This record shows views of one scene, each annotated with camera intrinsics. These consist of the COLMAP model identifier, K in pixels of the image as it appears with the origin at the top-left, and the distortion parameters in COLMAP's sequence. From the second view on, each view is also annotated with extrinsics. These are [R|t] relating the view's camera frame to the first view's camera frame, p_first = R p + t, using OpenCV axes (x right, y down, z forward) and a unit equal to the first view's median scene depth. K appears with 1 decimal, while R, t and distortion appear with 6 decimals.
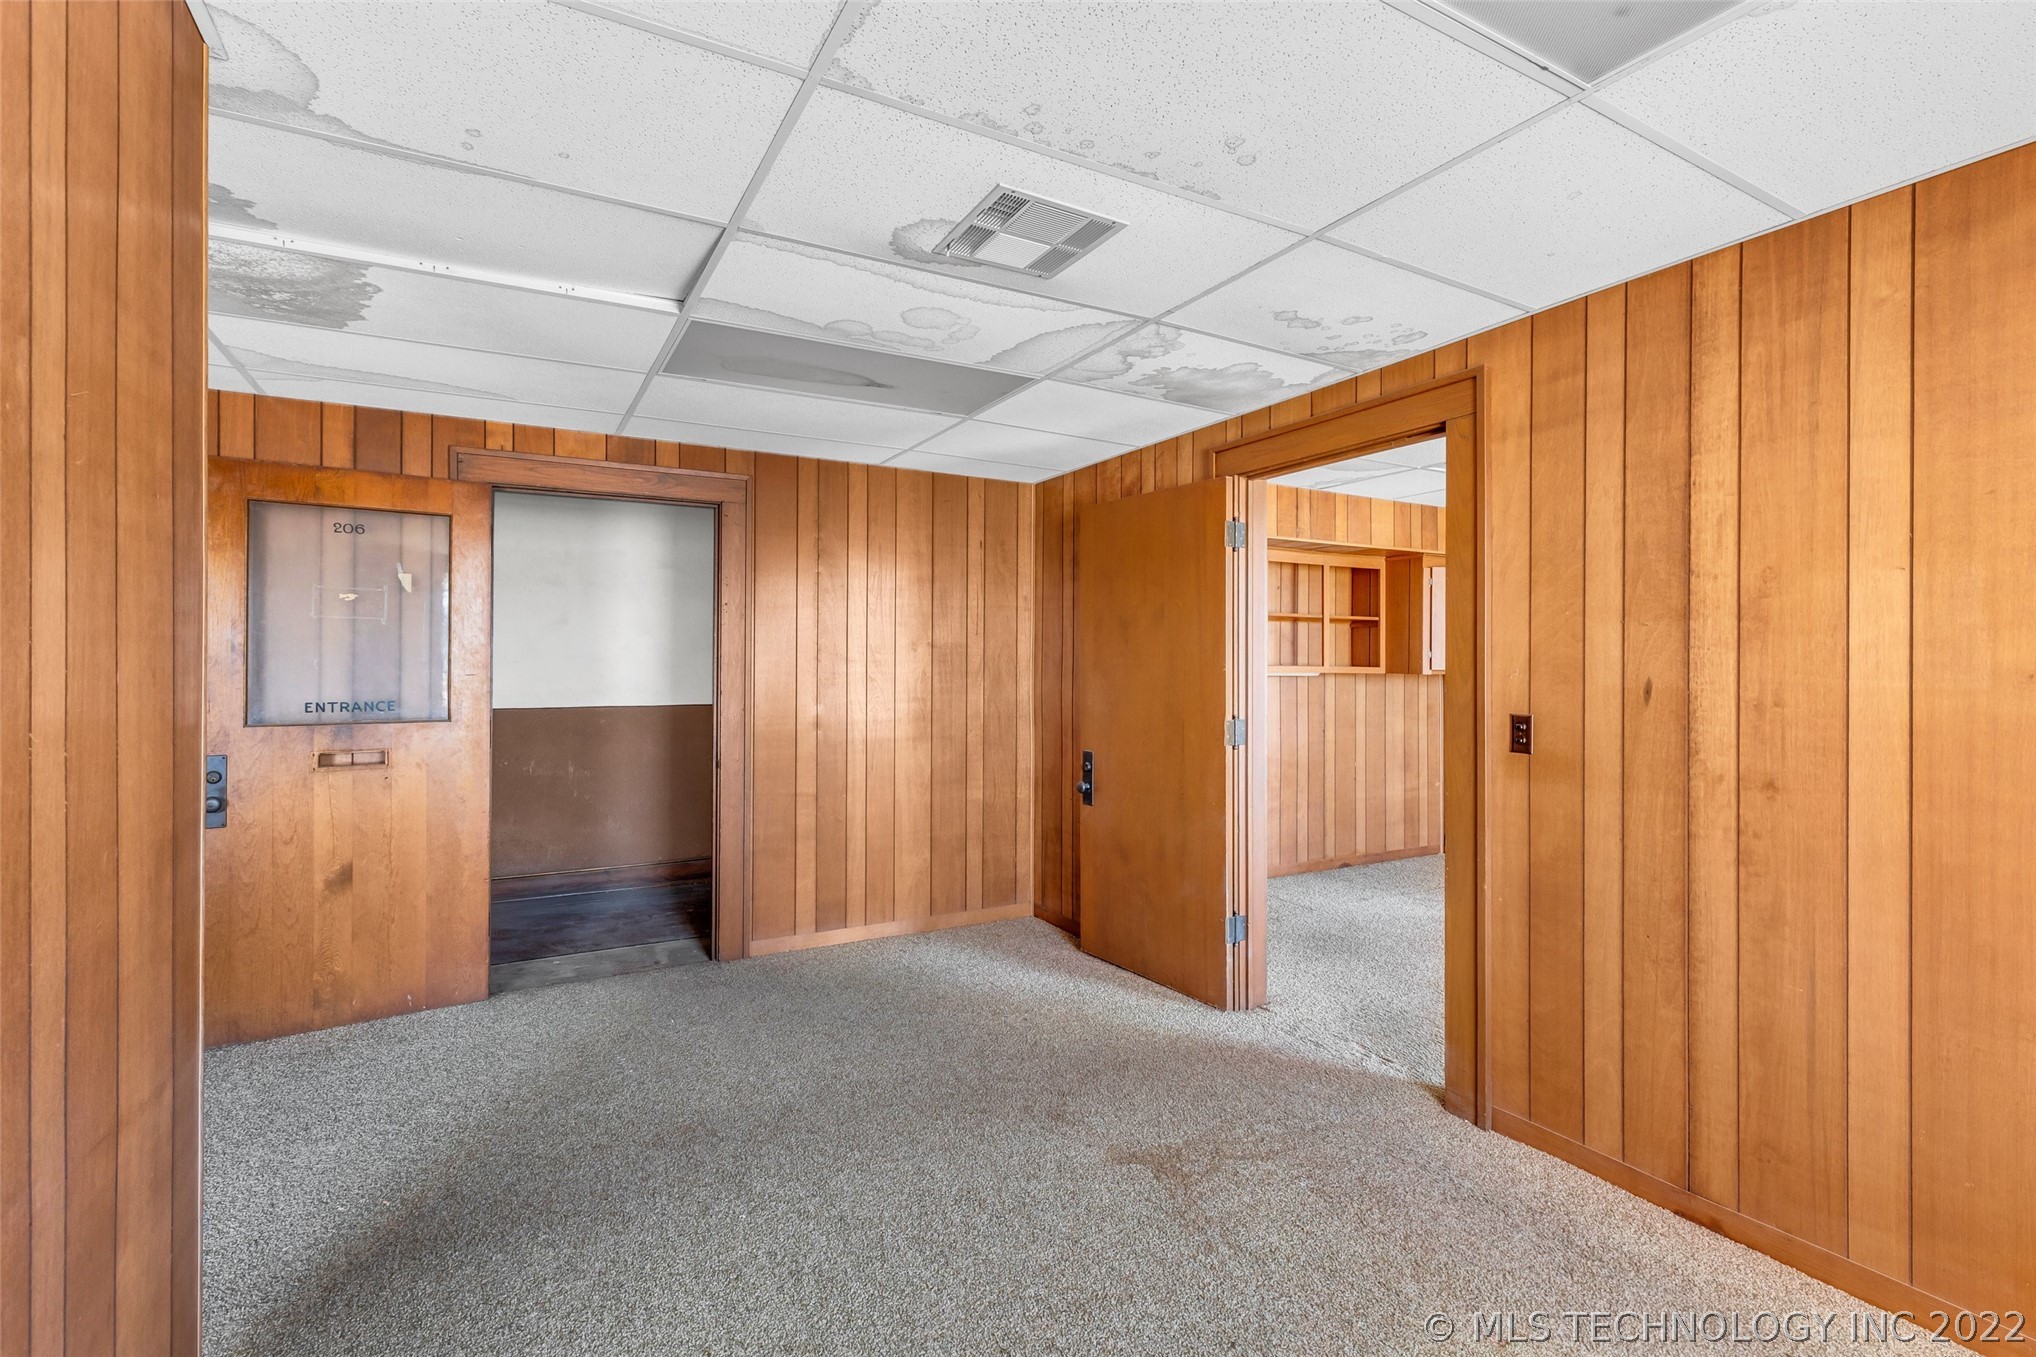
lens RADIAL K [[915.8, 0, 1015.6], [0, 915.8, 665.5], [0, 0, 1]] dist [0.000221, 0.000245]
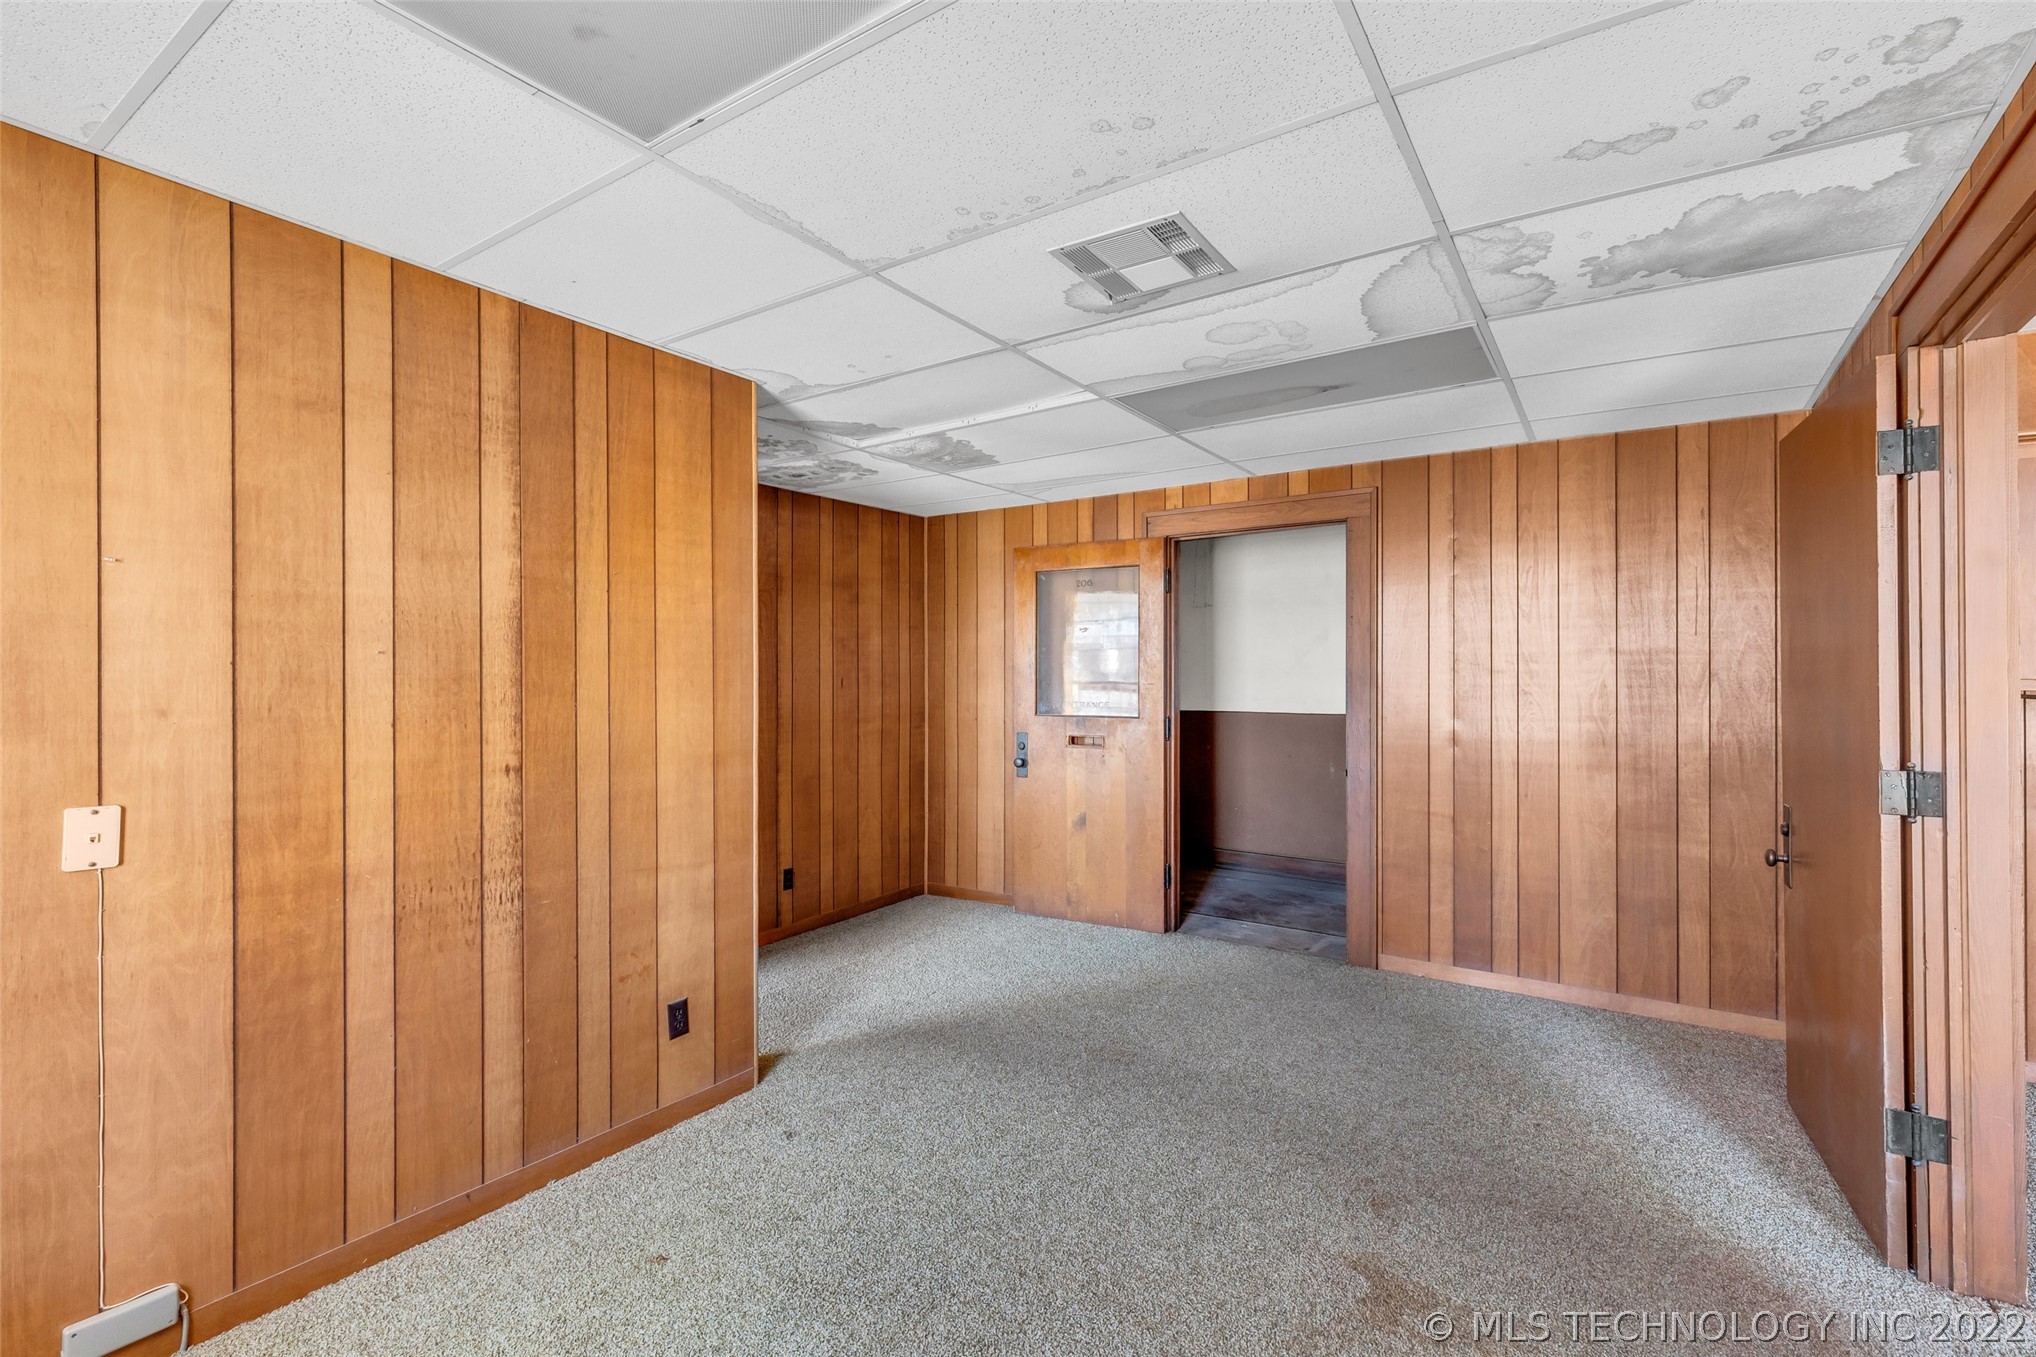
lens RADIAL K [[915.8, 0, 1019.2], [0, 915.8, 676.5], [0, 0, 1]] dist [0.000221, 0.000245]
pose [[0.448509, 0.000128, -0.893778, 0.490555], [0.000326, 1.000000, 0.000306, -0.000998], [0.893778, -0.000429, 0.448509, 0.233079]]
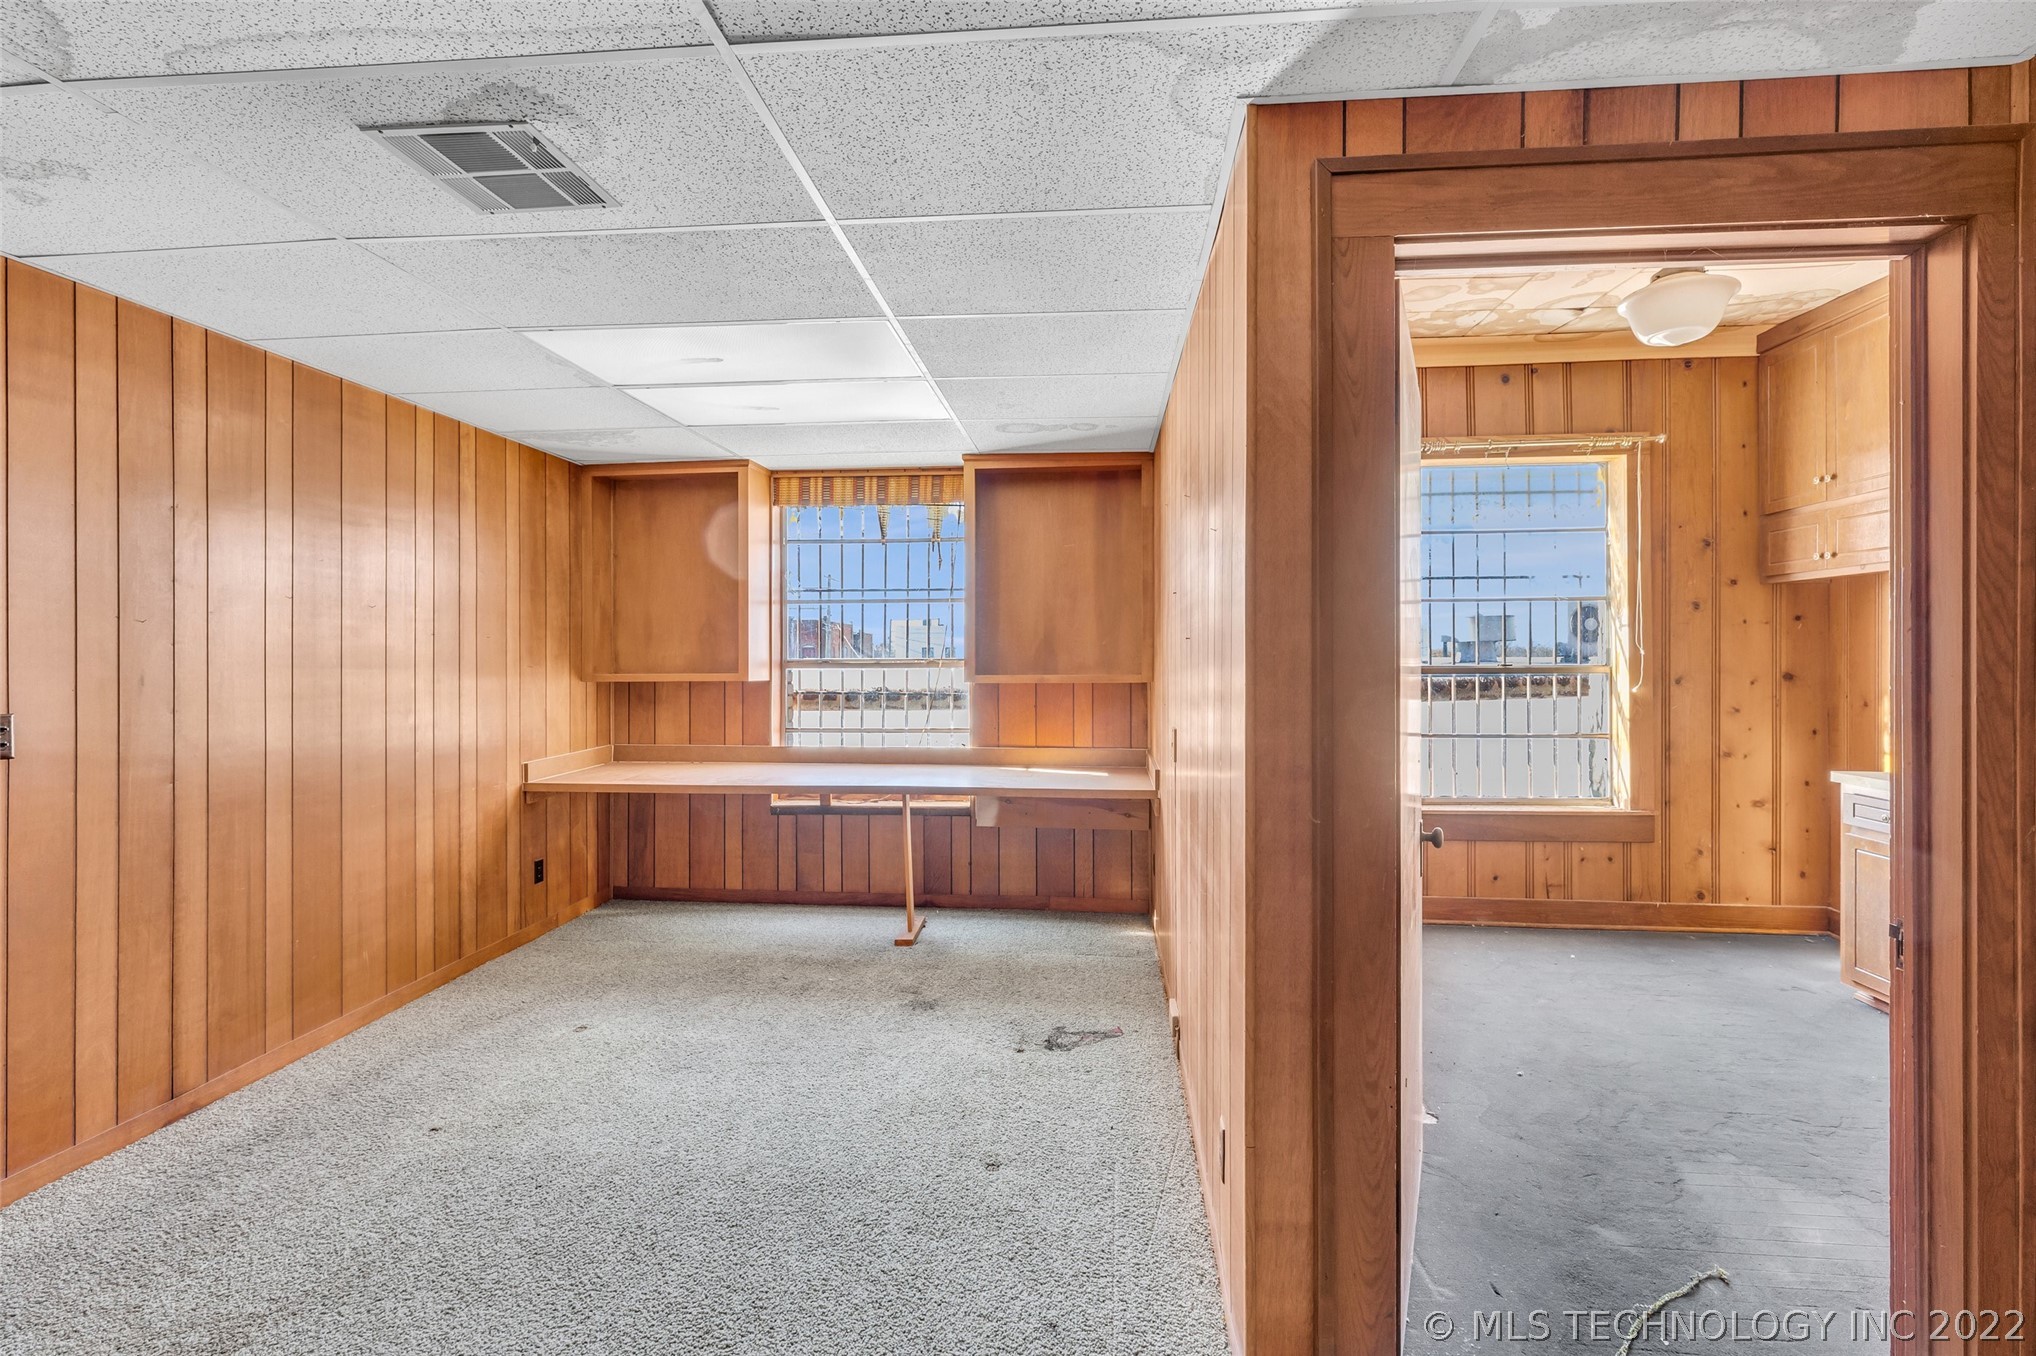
lens RADIAL K [[915.8, 0, 1017.7], [0, 915.8, 662.6], [0, 0, 1]] dist [0.000221, 0.000245]
pose [[-0.822967, -0.002273, 0.568084, -0.508008], [0.000054, 0.999992, 0.004080, 0.000800], [-0.568089, 0.003388, -0.822960, 0.813644]]
